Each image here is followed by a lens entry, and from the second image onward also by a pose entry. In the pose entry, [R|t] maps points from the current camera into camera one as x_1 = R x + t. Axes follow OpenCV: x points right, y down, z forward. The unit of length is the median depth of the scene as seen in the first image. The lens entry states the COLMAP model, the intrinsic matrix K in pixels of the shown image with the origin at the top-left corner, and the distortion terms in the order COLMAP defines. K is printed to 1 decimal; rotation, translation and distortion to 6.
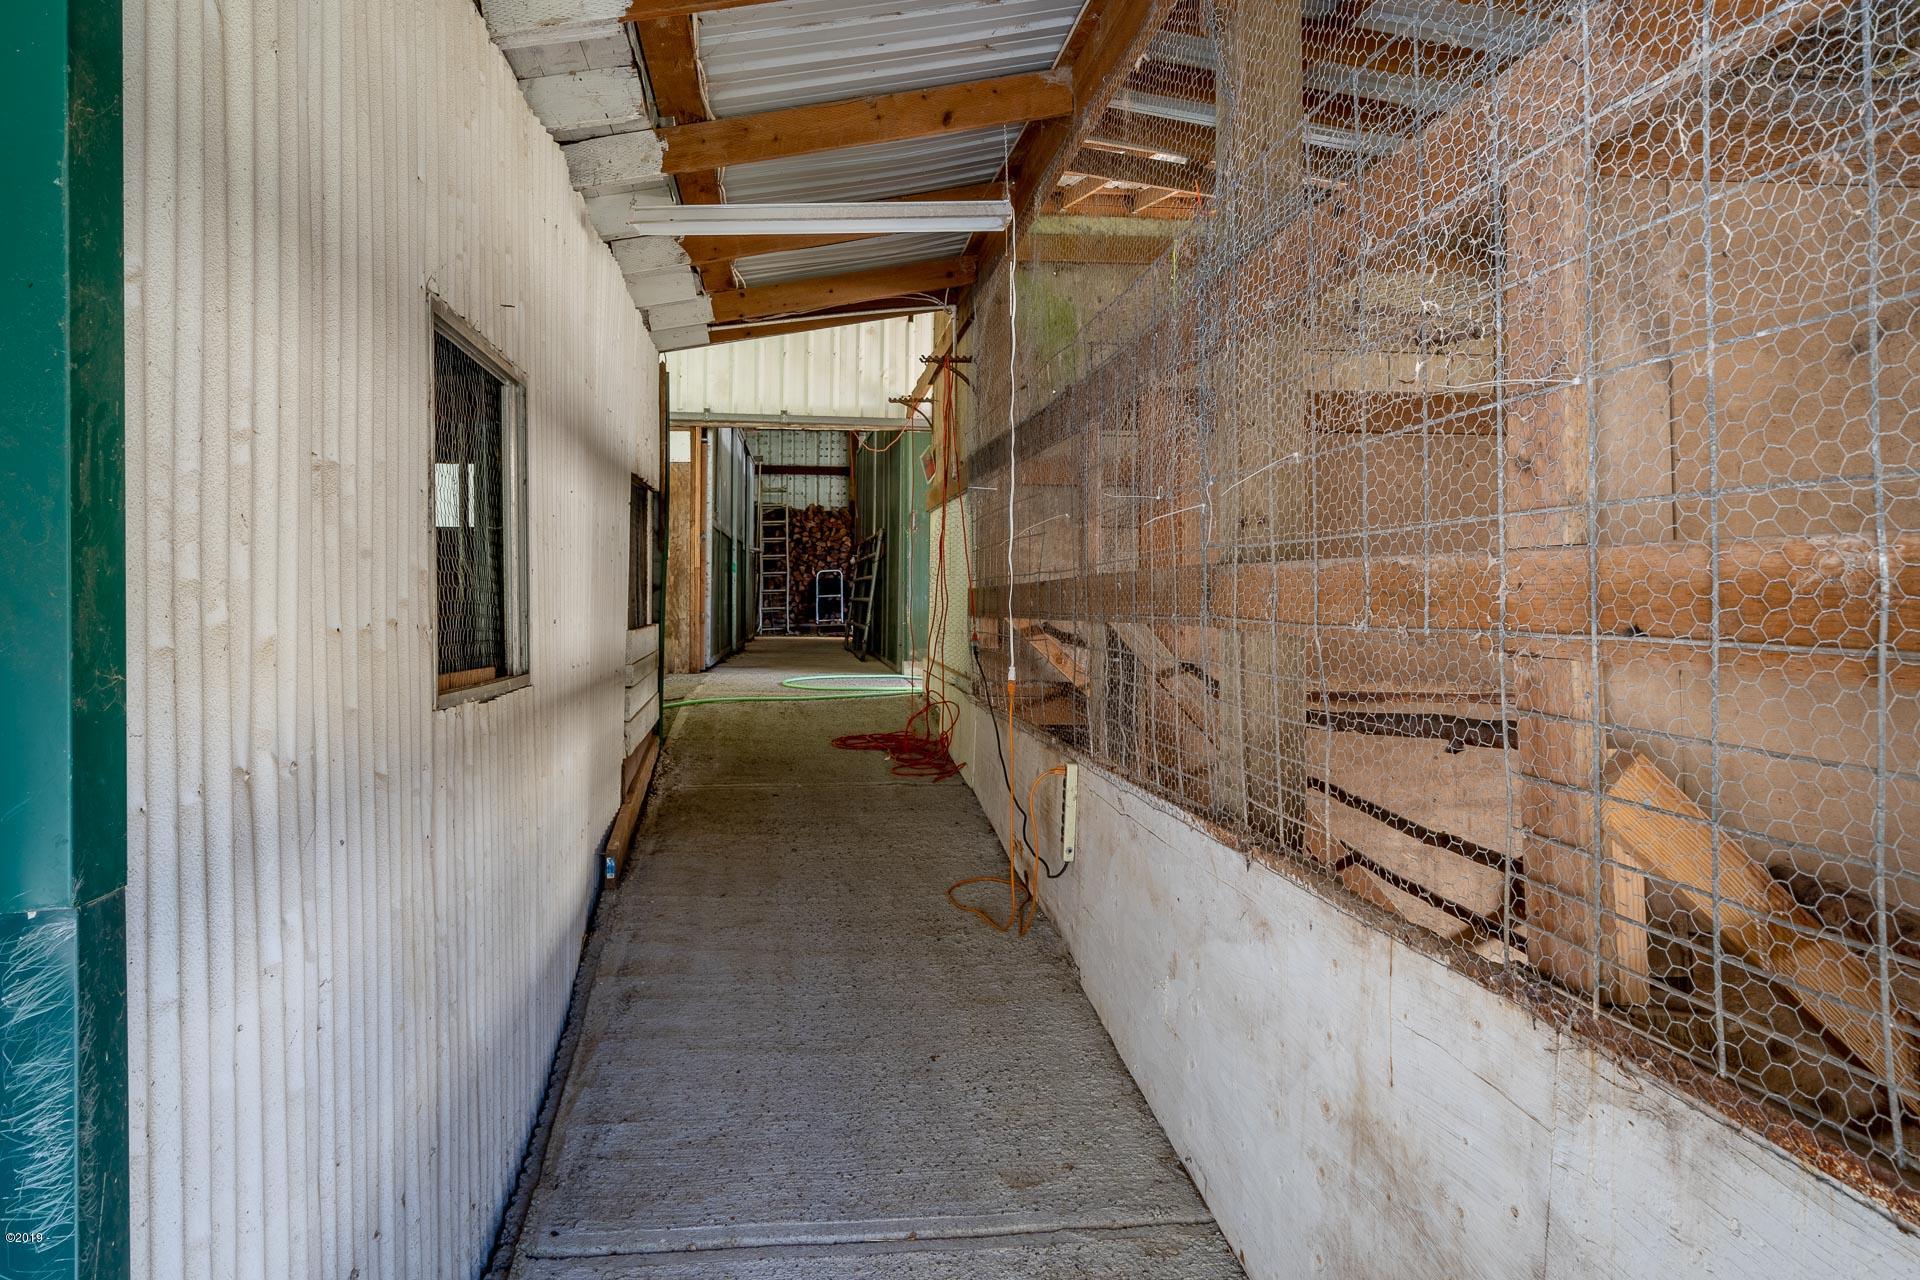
lens RADIAL K [[1322.8, 0, 960.0], [0, 1322.8, 640.0], [0, 0, 1]] dist [-0.021415, -0.001420]
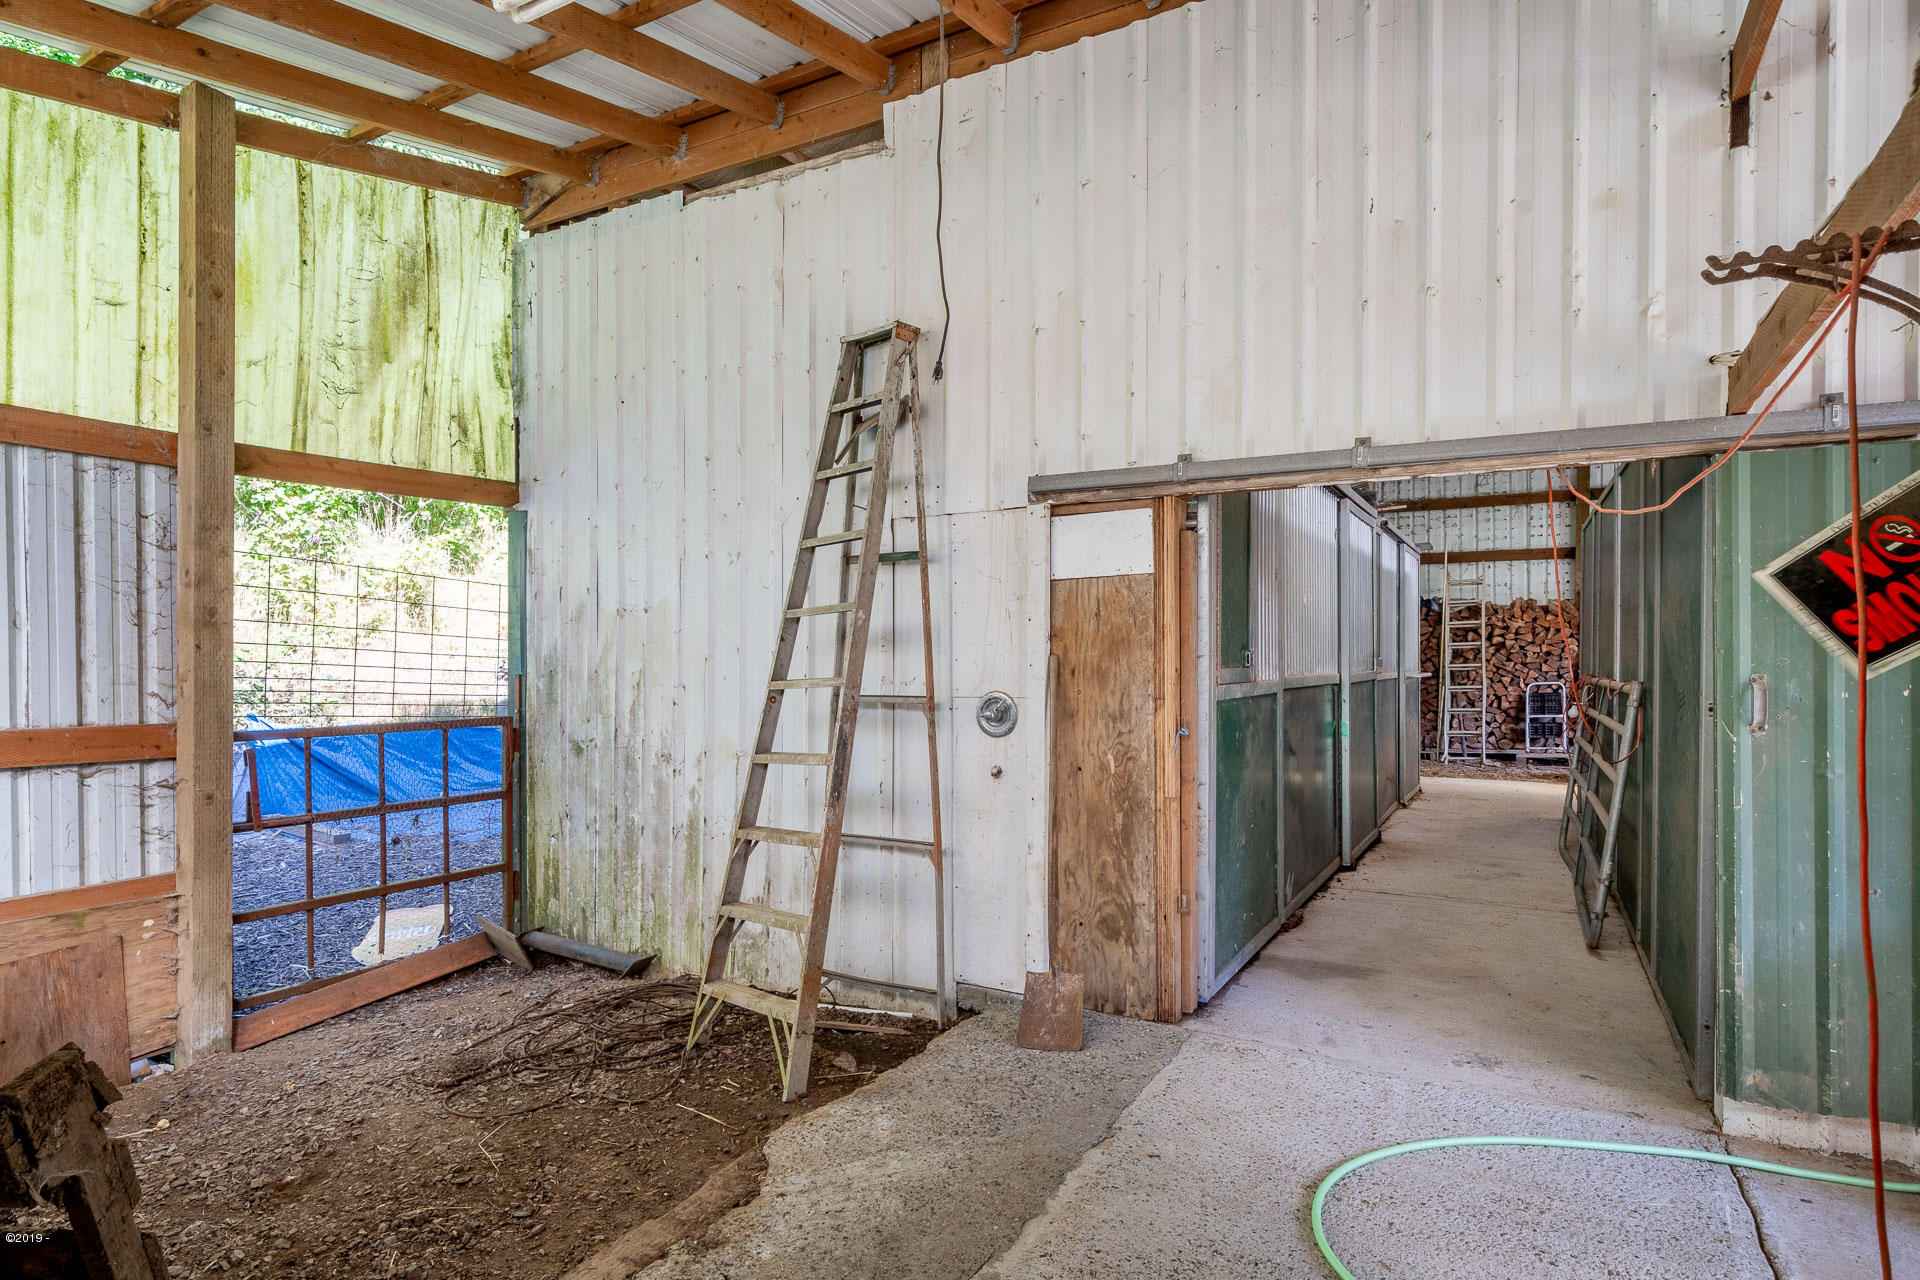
lens RADIAL K [[1004.7, 0, 960.0], [0, 1004.7, 640.0], [0, 0, 1]] dist [-0.003325, -0.000753]
pose [[0.801544, -0.012711, -0.597800, -0.038841], [-0.017460, 0.998850, -0.044651, -0.078332], [0.597680, 0.046227, 0.800401, 0.563701]]
